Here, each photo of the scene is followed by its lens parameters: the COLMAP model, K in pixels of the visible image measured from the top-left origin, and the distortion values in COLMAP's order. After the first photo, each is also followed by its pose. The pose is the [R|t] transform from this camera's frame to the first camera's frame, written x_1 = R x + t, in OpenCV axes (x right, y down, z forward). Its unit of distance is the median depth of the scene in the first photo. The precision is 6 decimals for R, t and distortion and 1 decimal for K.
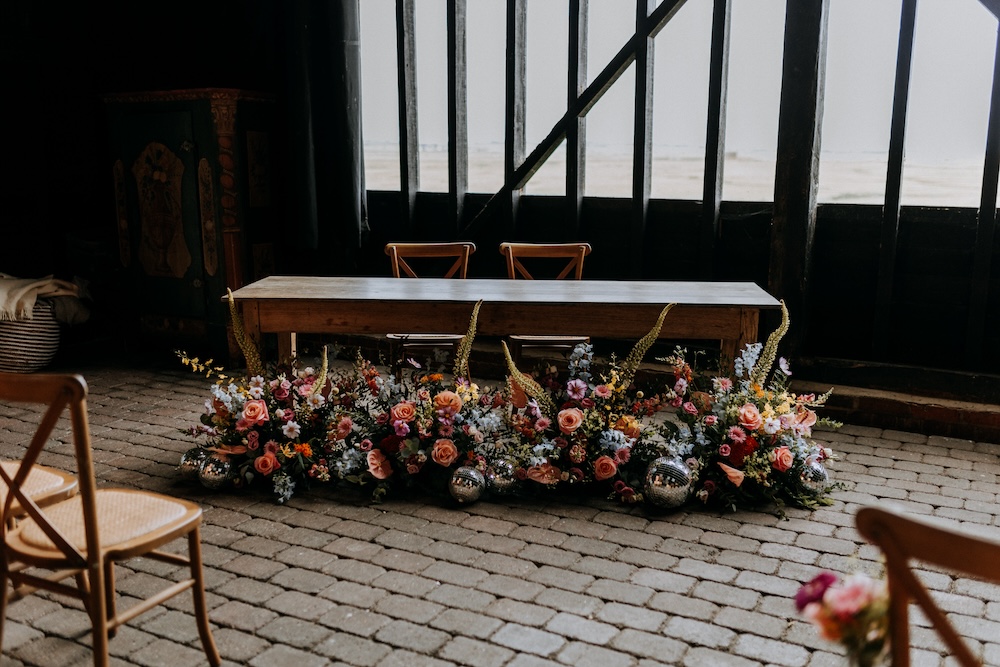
lens RADIAL K [[979.0, 0, 500.8], [0, 979.0, 335.2], [0, 0, 1]] dist [0.008362, 0.000000]
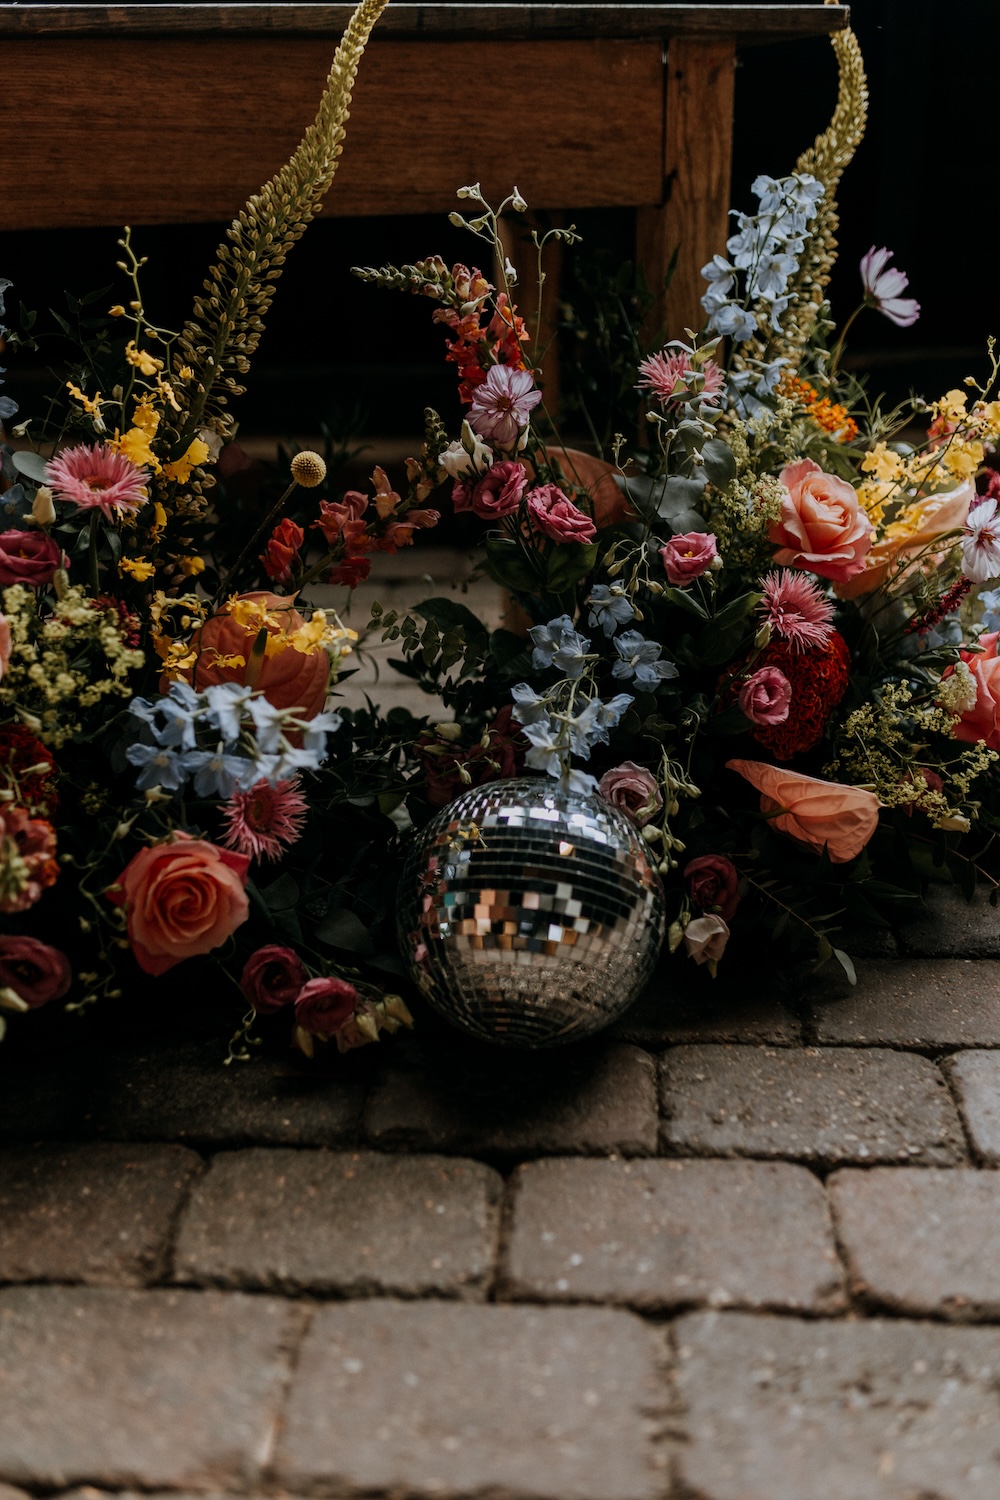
lens RADIAL K [[1468.4, 0, 502.2], [0, 1468.4, 755.9], [0, 0, 1]] dist [0.008362, 0.000000]
pose [[0.918500, -0.175549, 0.354317, 0.069544], [0.110275, 0.974219, 0.196819, 0.063380], [-0.379733, -0.141706, 0.914178, 0.735053]]
